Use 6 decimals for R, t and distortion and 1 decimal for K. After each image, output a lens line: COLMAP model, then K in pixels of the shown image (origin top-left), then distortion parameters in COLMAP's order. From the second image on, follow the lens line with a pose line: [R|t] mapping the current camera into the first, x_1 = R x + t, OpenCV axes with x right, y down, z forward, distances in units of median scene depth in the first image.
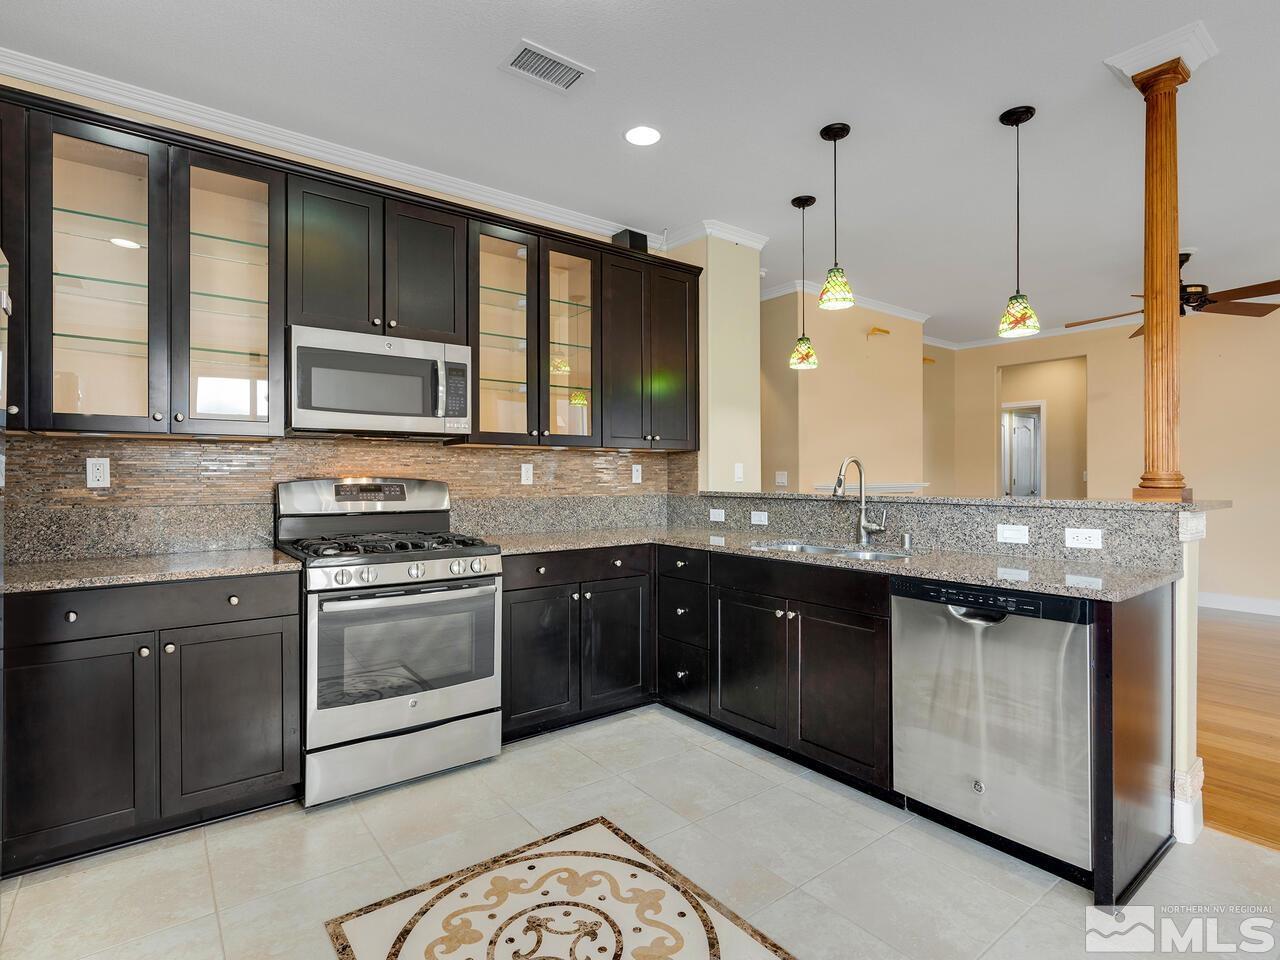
lens RADIAL K [[652.6, 0, 636.1], [0, 652.6, 474.1], [0, 0, 1]] dist [-0.007131, 0.000951]
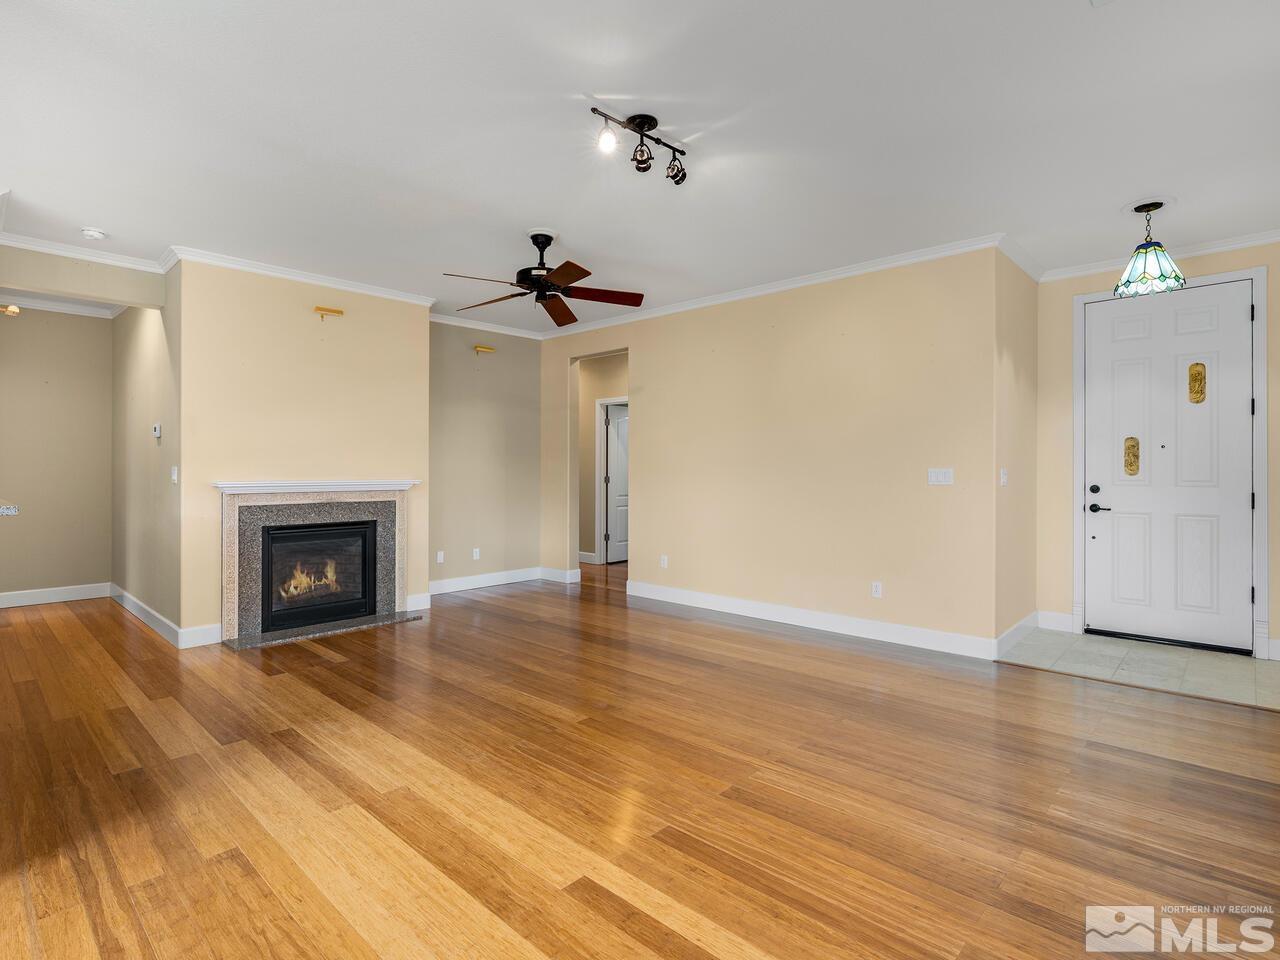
lens RADIAL K [[654.6, 0, 634.5], [0, 654.6, 469.9], [0, 0, 1]] dist [-0.003974, 0.000817]
pose [[0.986219, 0.005490, 0.165352, 1.374018], [-0.005547, 0.999985, -0.000121, -0.005364], [-0.165350, -0.000798, 0.986235, 0.089855]]
